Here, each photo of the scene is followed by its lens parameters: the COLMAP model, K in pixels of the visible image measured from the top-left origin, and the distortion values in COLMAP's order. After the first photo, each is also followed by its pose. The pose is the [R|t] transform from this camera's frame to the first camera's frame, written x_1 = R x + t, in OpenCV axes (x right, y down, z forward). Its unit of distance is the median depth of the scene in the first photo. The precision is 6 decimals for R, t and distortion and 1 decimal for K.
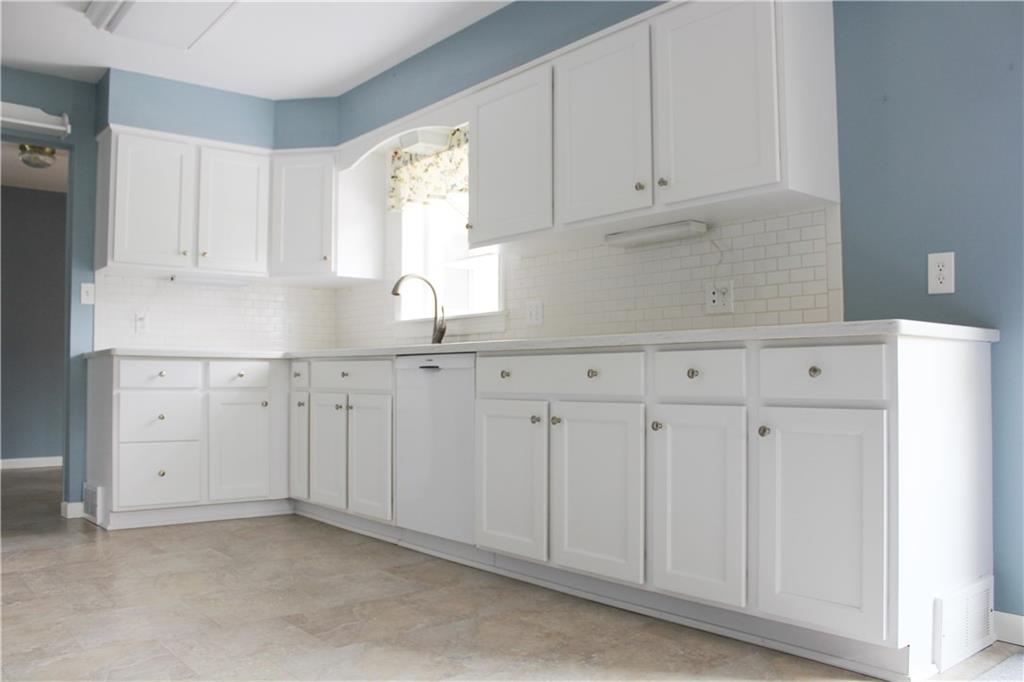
lens RADIAL K [[852.2, 0, 515.9], [0, 852.2, 348.9], [0, 0, 1]] dist [-0.134117, 0.063770]
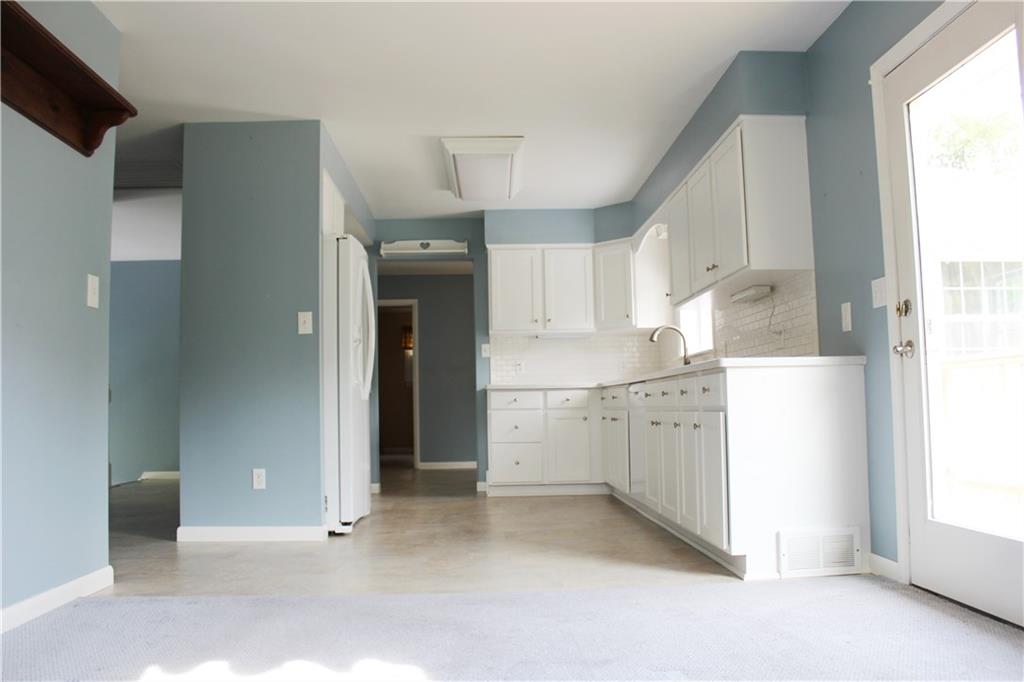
lens RADIAL K [[852.2, 0, 510.7], [0, 852.2, 340.6], [0, 0, 1]] dist [-0.134117, 0.063770]
pose [[0.797772, -0.062394, -0.599722, 0.507218], [0.039272, 0.997897, -0.051578, 0.000272], [0.601679, 0.017595, 0.798545, -0.282572]]
